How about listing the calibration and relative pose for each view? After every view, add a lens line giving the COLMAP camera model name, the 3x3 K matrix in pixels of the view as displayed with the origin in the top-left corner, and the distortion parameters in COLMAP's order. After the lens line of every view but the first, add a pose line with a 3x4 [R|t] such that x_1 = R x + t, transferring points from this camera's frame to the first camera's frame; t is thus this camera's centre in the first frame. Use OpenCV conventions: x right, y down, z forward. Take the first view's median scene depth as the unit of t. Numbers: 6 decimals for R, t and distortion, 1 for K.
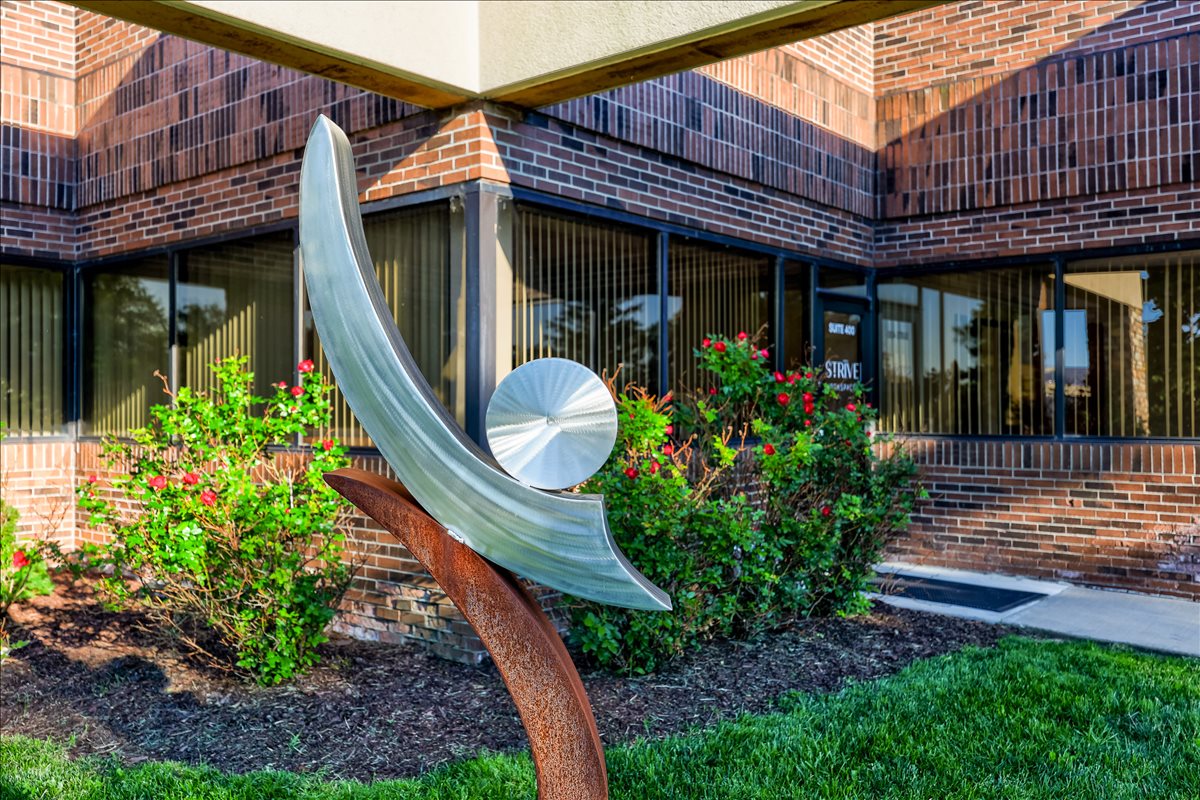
lens RADIAL K [[1043.1, 0, 599.0], [0, 1043.1, 407.0], [0, 0, 1]] dist [-0.004235, -0.000785]
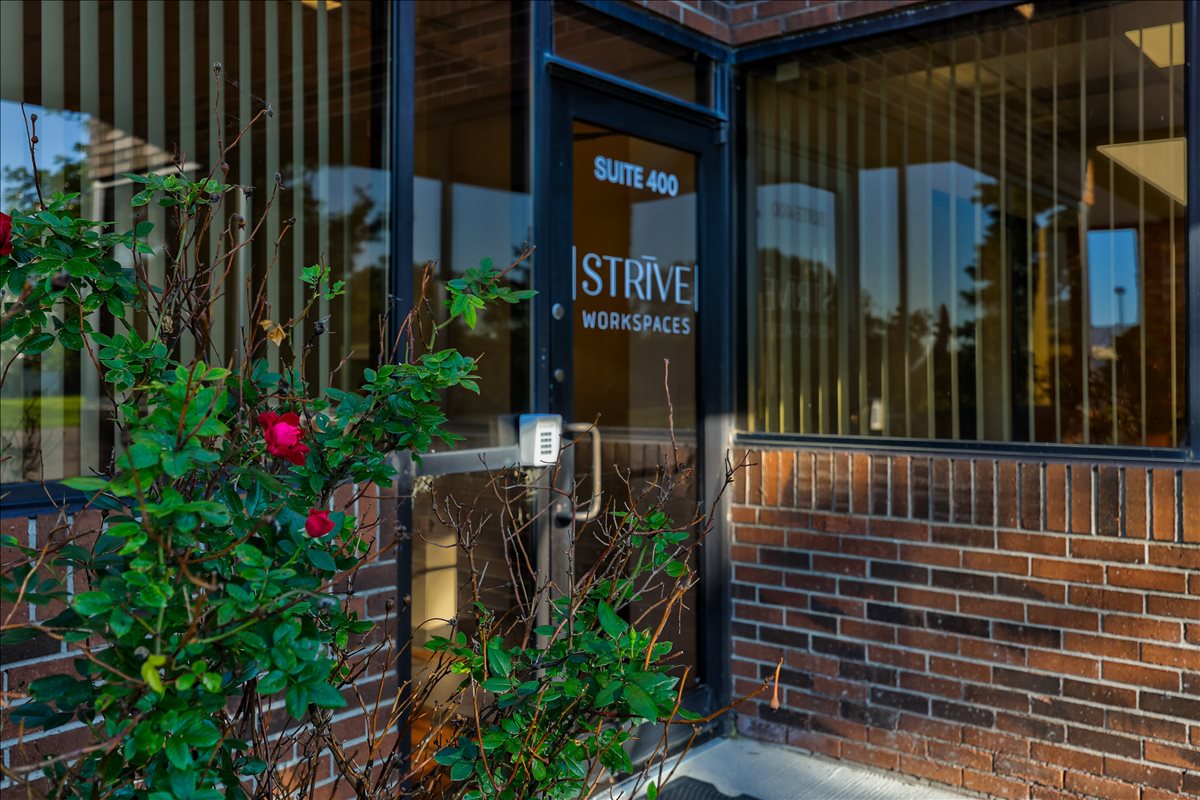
lens RADIAL K [[1083.3, 0, 600.8], [0, 1083.3, 388.5], [0, 0, 1]] dist [0.015282, 0.005725]
pose [[0.999831, 0.002073, 0.018270, 0.213293], [-0.002244, 0.999954, 0.009341, 0.002333], [-0.018250, -0.009380, 0.999789, 0.590796]]
